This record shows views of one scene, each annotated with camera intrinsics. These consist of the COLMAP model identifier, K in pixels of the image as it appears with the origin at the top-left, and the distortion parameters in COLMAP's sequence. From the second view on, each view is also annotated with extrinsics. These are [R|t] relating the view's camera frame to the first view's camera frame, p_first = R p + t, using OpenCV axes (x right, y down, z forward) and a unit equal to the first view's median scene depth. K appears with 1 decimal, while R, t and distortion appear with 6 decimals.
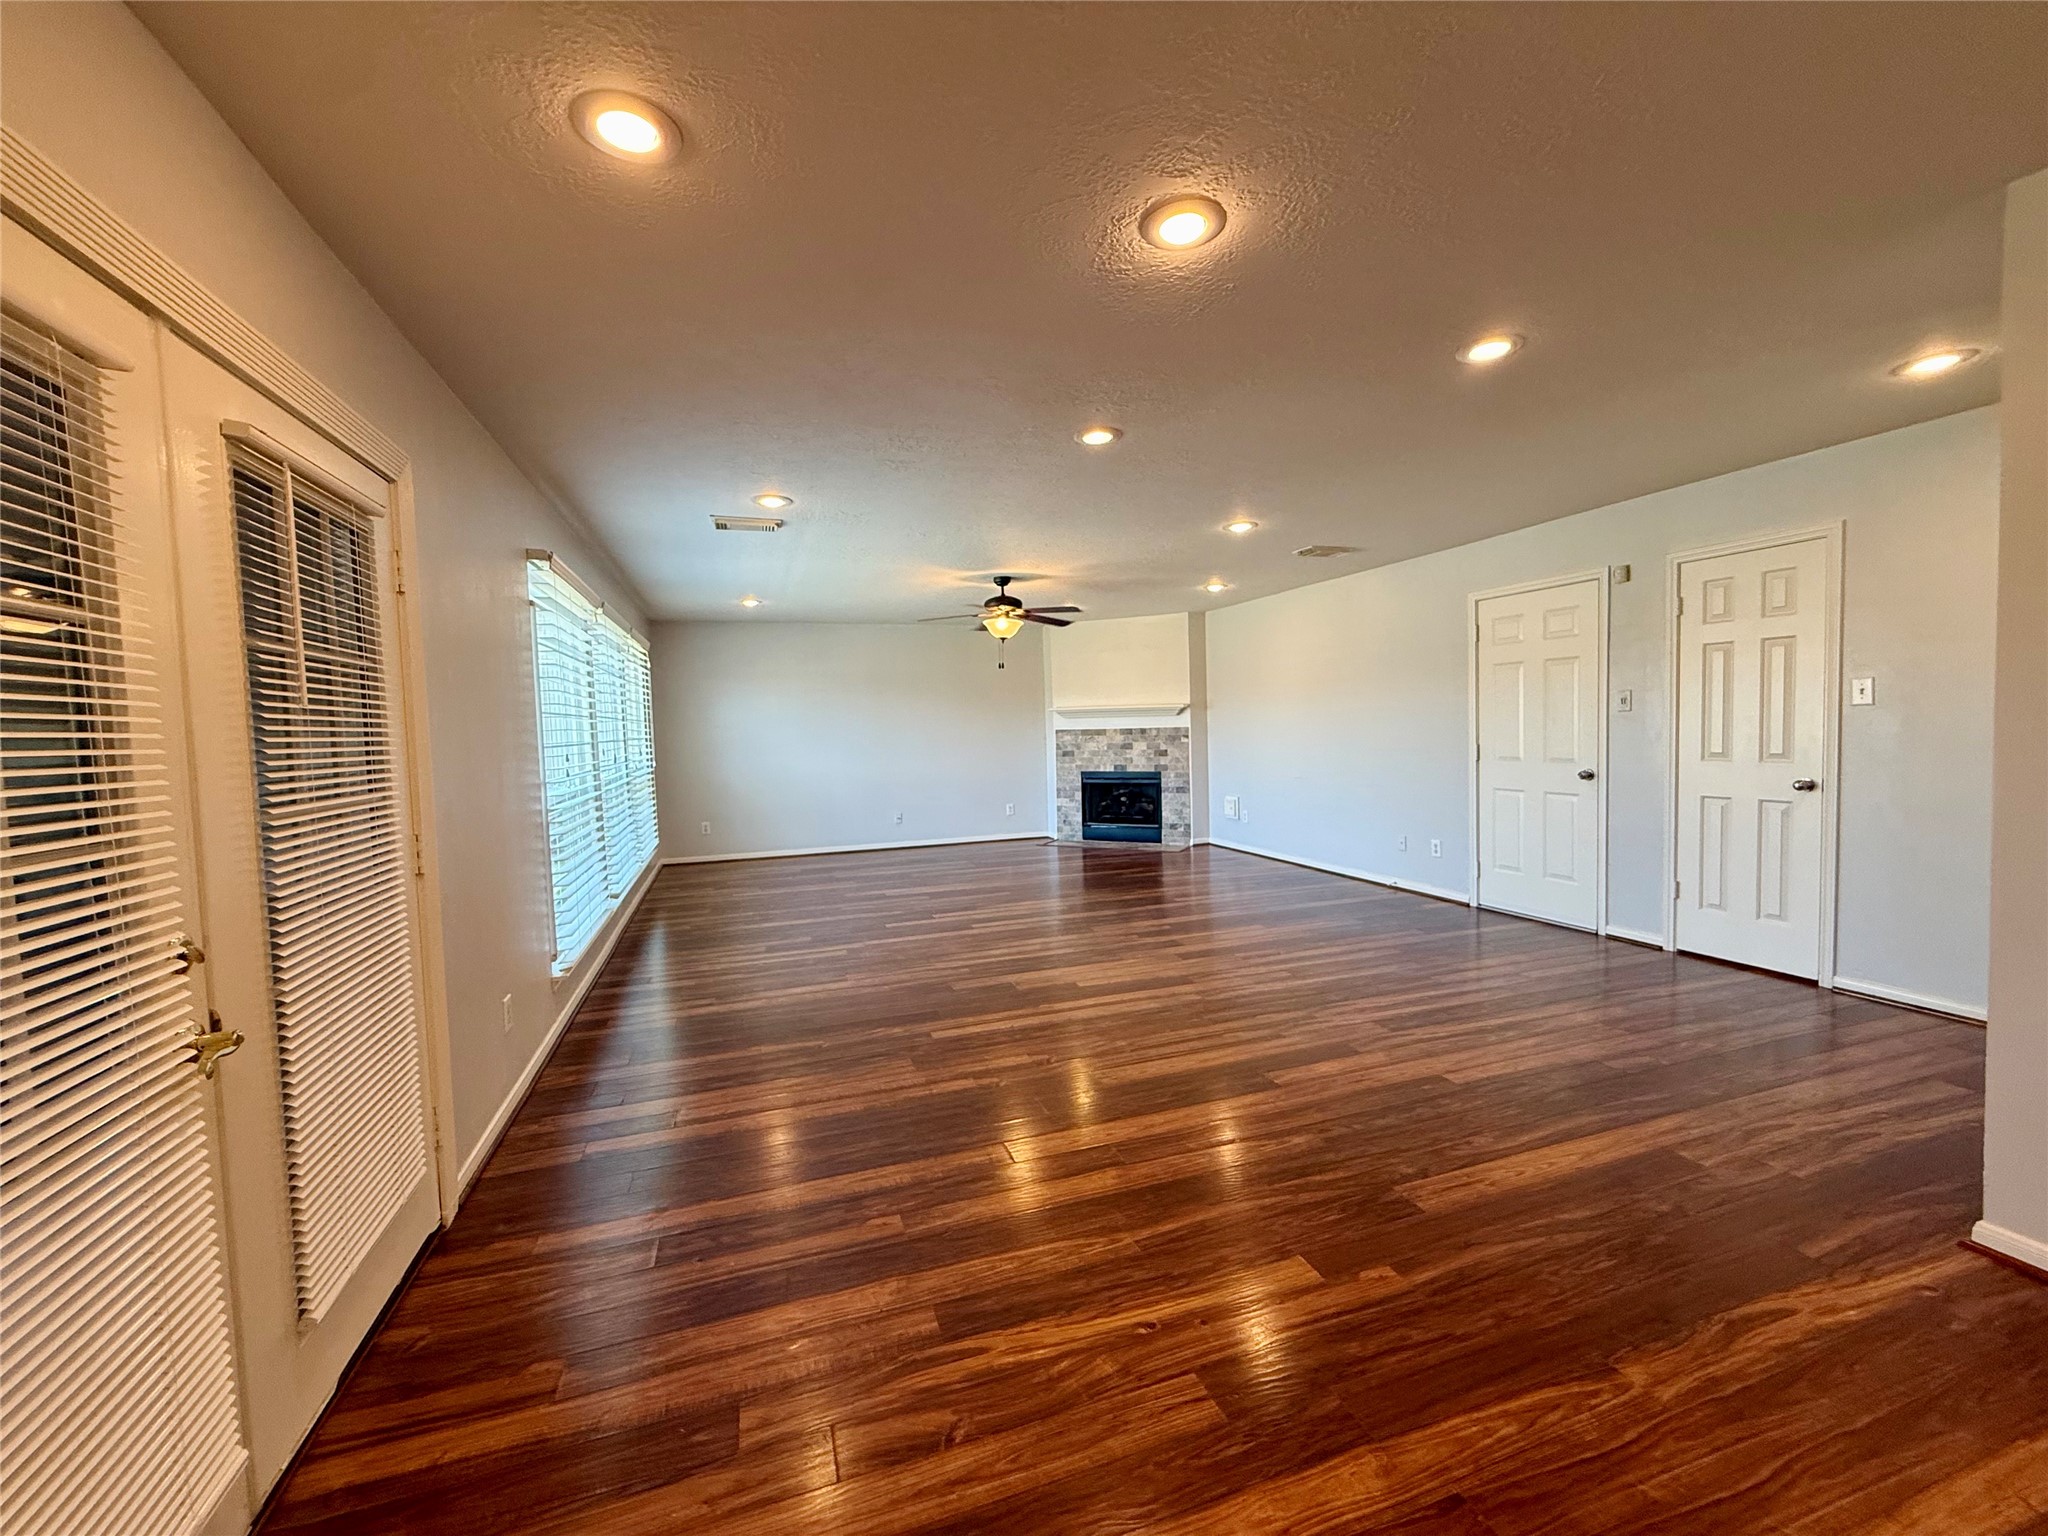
lens RADIAL K [[817.9, 0, 1011.2], [0, 817.9, 758.5], [0, 0, 1]] dist [-0.001547, -0.000314]
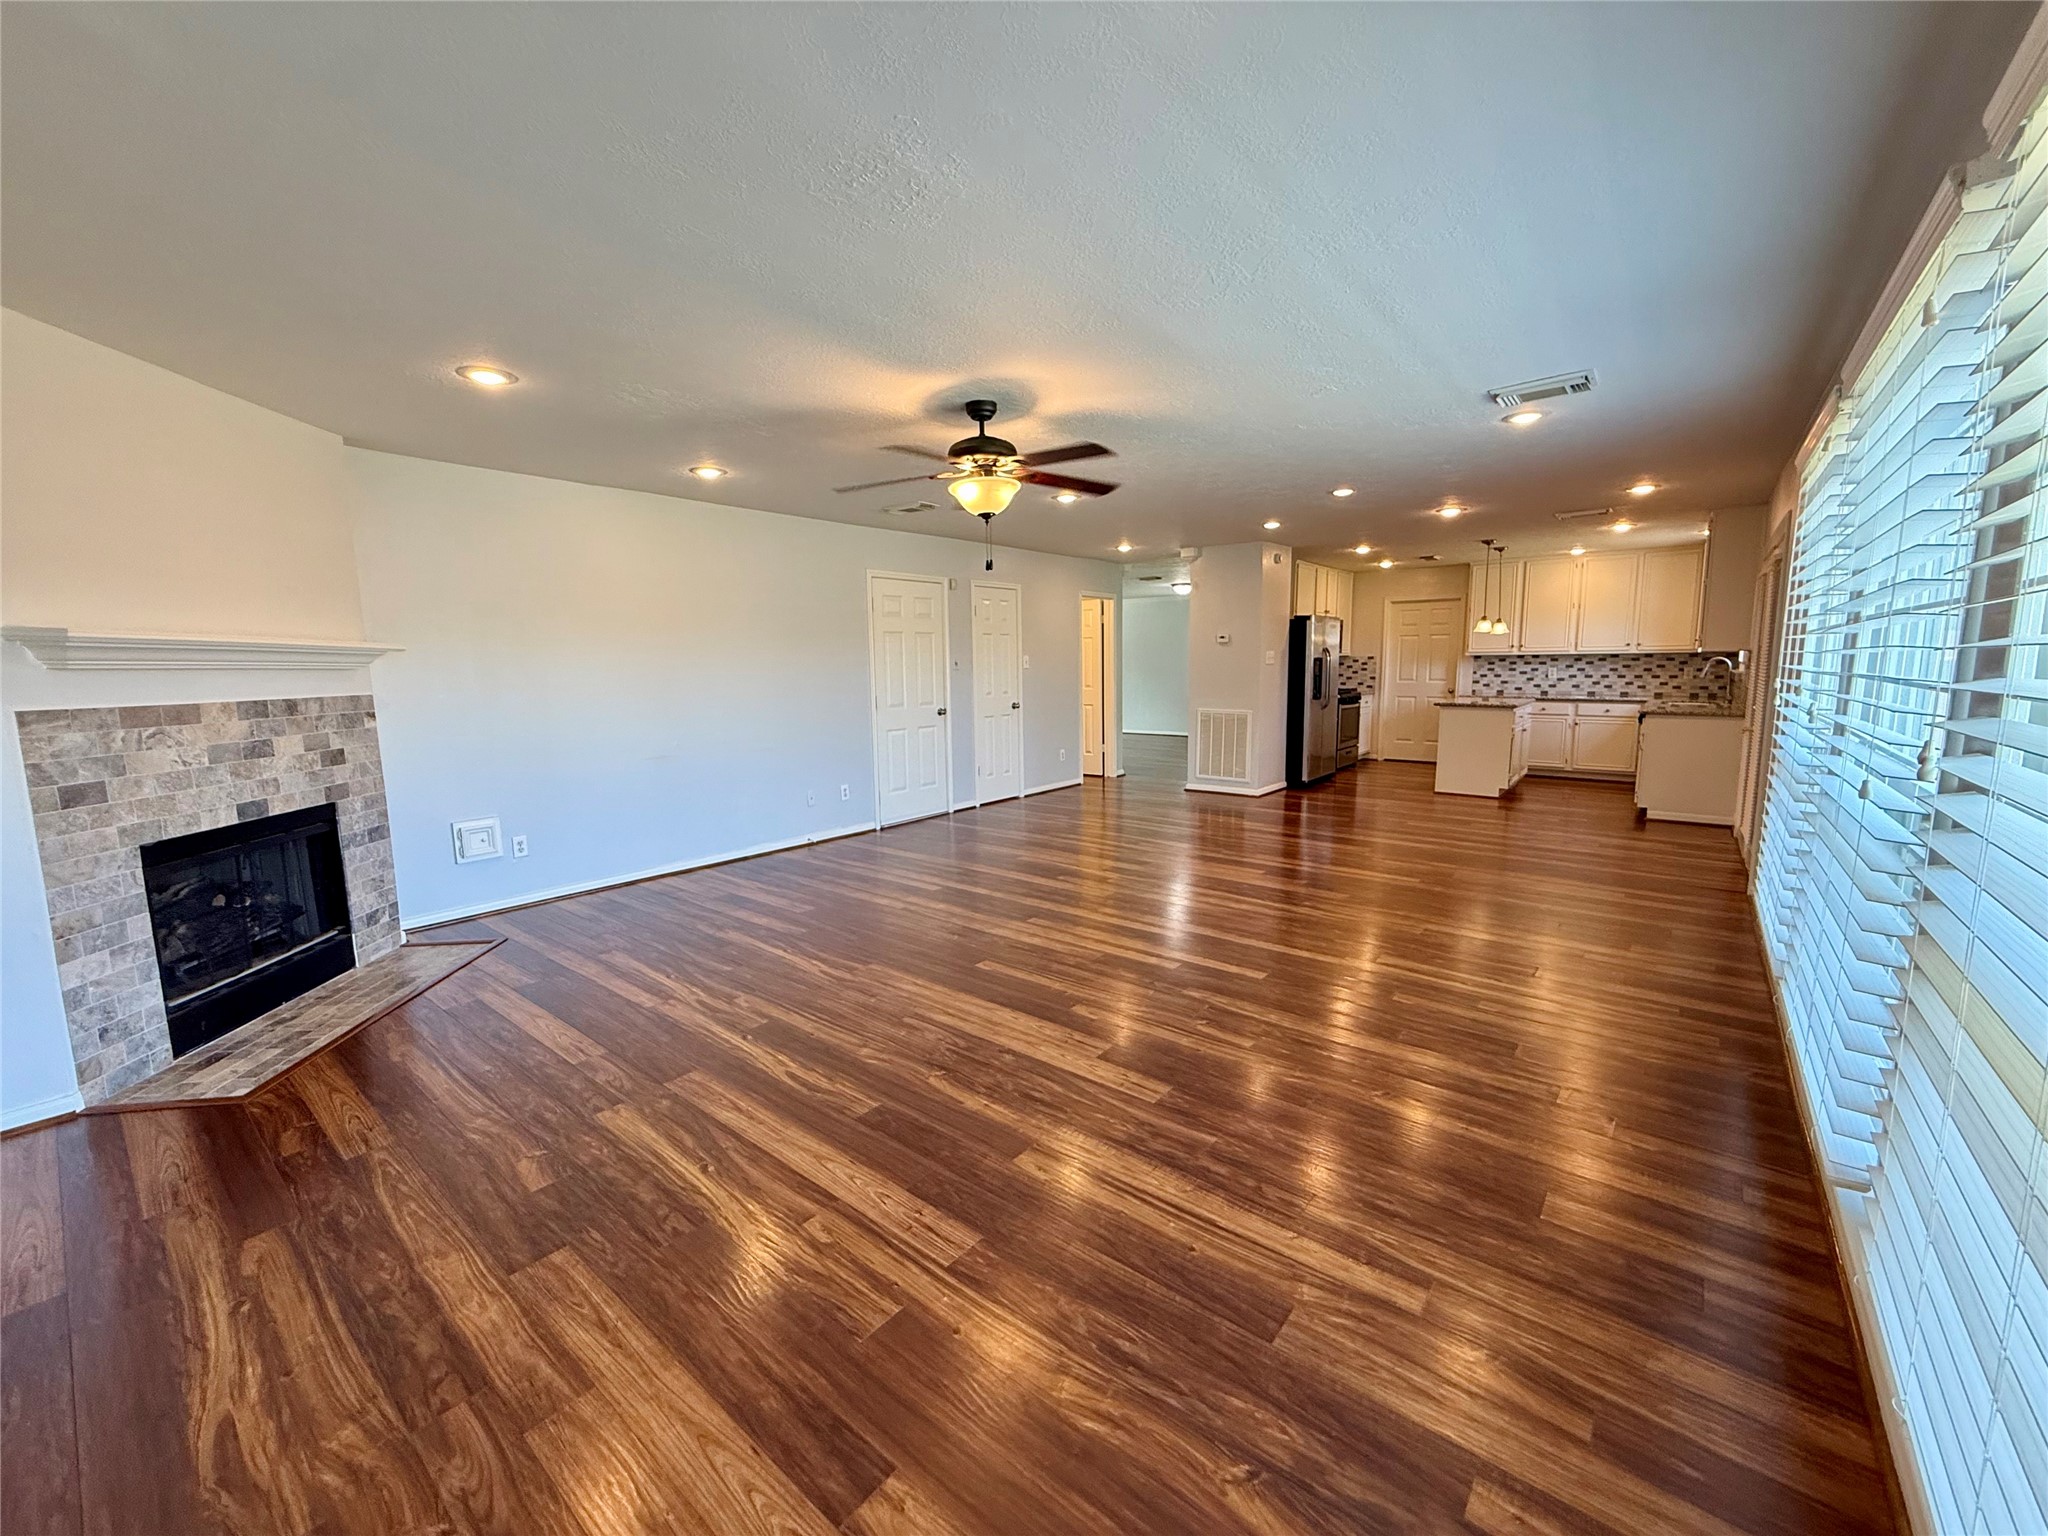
lens RADIAL K [[817.9, 0, 1018.3], [0, 817.9, 781.6], [0, 0, 1]] dist [-0.001547, -0.000314]
pose [[-0.542026, -0.087191, 0.835826, -0.360870], [0.060352, 0.987996, 0.142203, -0.032871], [-0.838192, 0.127522, -0.530257, 0.930380]]
